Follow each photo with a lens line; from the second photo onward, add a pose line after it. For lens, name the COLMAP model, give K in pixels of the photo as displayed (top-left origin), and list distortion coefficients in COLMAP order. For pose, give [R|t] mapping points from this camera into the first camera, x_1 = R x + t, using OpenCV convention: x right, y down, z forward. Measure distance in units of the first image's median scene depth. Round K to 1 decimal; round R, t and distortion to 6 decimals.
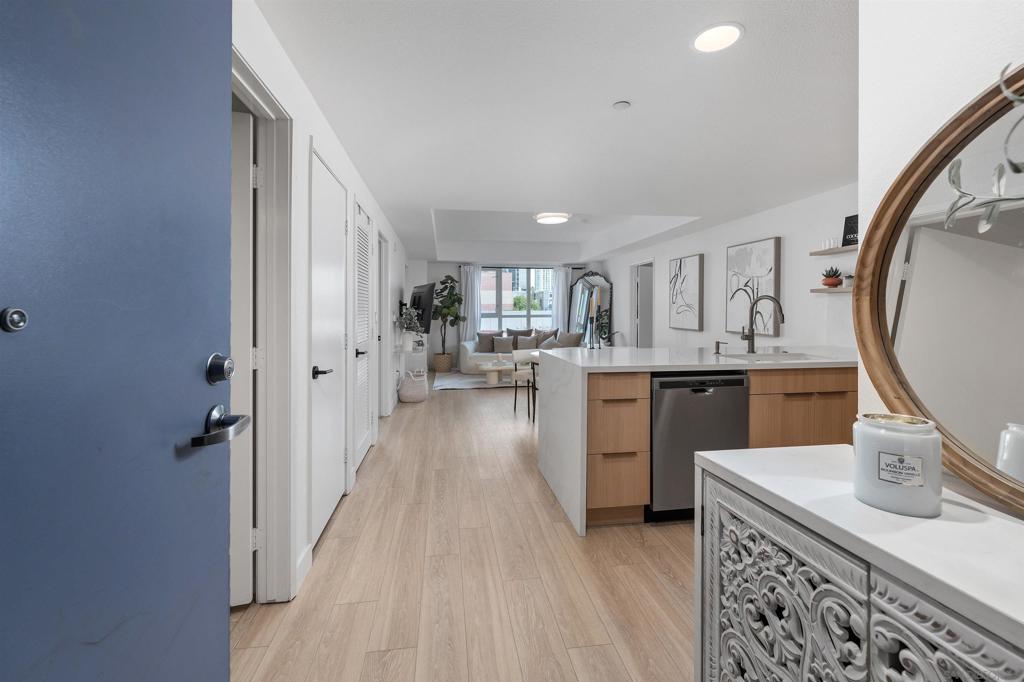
lens RADIAL K [[440.1, 0, 520.7], [0, 440.1, 318.5], [0, 0, 1]] dist [0.005179, 0.000581]
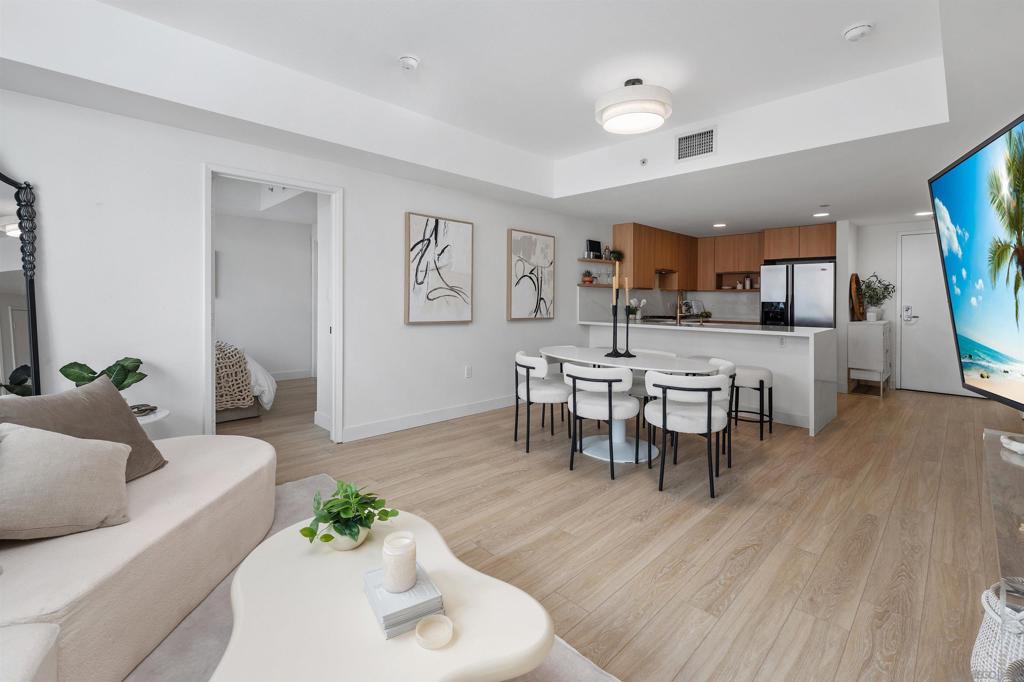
lens RADIAL K [[440.1, 0, 507.7], [0, 440.1, 301.2], [0, 0, 1]] dist [0.005179, 0.000581]
pose [[-0.563424, -0.006429, 0.826143, -0.418182], [0.006435, 0.999905, 0.012169, -0.026878], [-0.826143, 0.012173, -0.563329, 2.110767]]
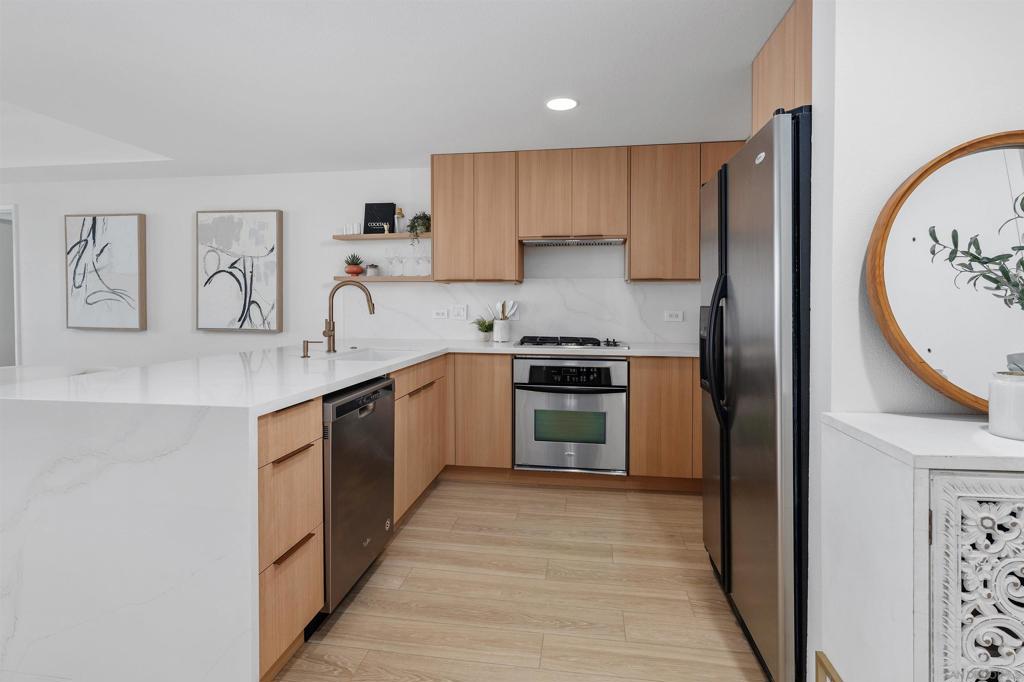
lens RADIAL K [[494.5, 0, 513.5], [0, 494.5, 315.4], [0, 0, 1]] dist [-0.009922, 0.001737]
pose [[0.316923, -0.017690, 0.948286, -0.184107], [0.010778, 0.999829, 0.015049, 0.001812], [-0.948390, 0.005452, 0.317059, 0.348712]]
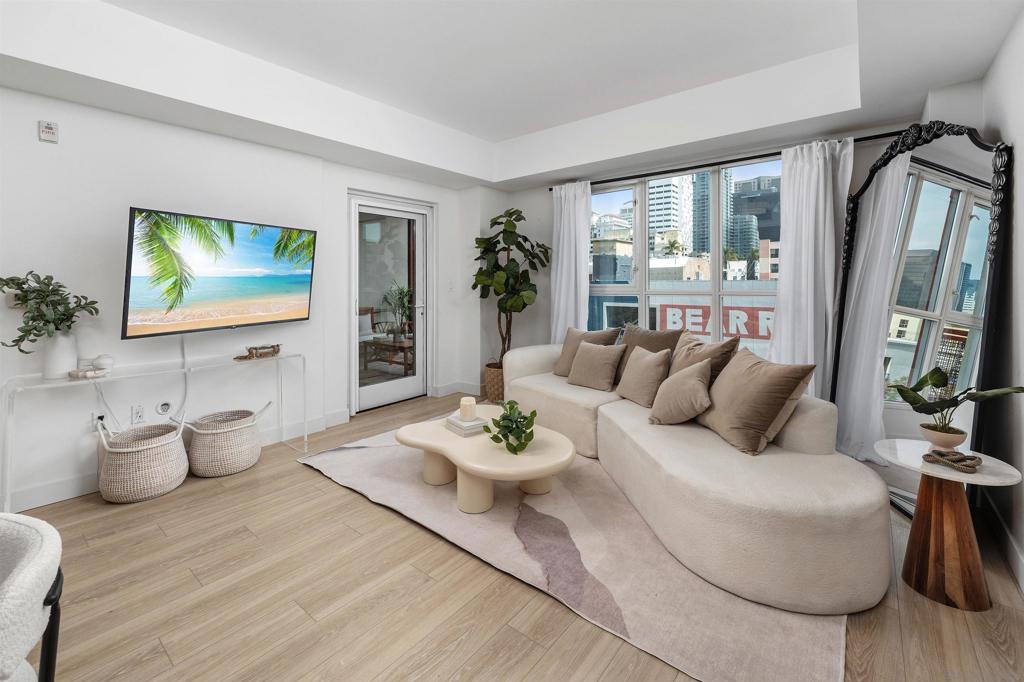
lens RADIAL K [[431.8, 0, 508.7], [0, 431.8, 283.0], [0, 0, 1]] dist [0.005891, -0.000187]
pose [[0.643170, 0.000869, -0.765723, 0.485808], [-0.008841, 0.999941, -0.006291, -0.025066], [0.765672, 0.010816, 0.643140, 1.588984]]
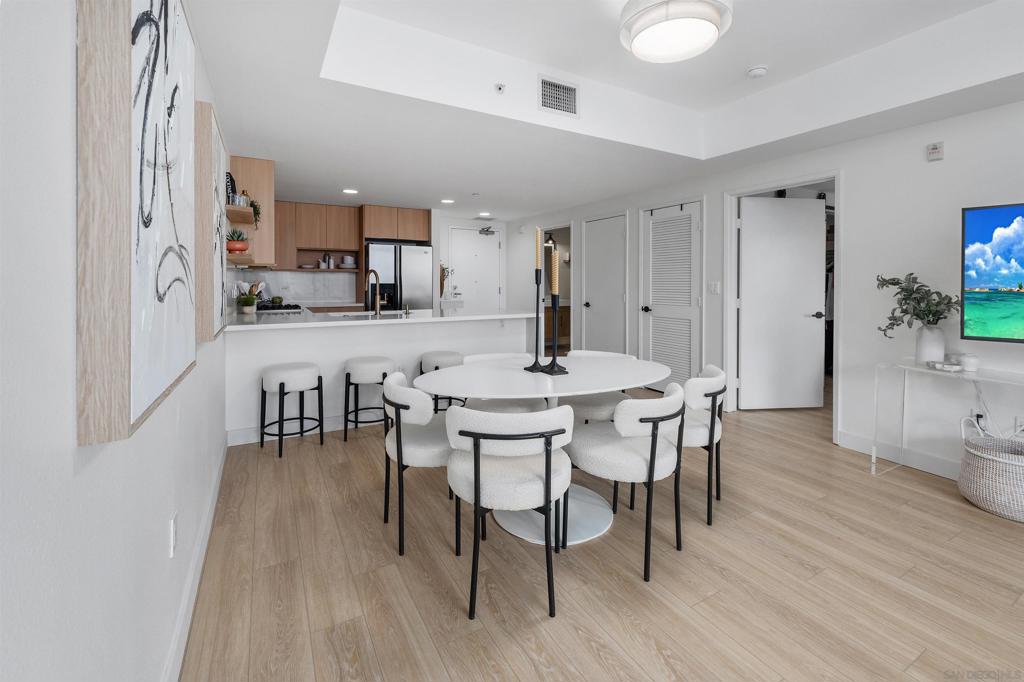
lens RADIAL K [[431.8, 0, 512.3], [0, 431.8, 282.8], [0, 0, 1]] dist [0.005891, -0.000187]
pose [[-0.942991, 0.000749, -0.332817, 0.481960], [-0.006167, 0.999786, 0.019722, -0.033536], [0.332761, 0.020650, -0.942785, 1.941555]]
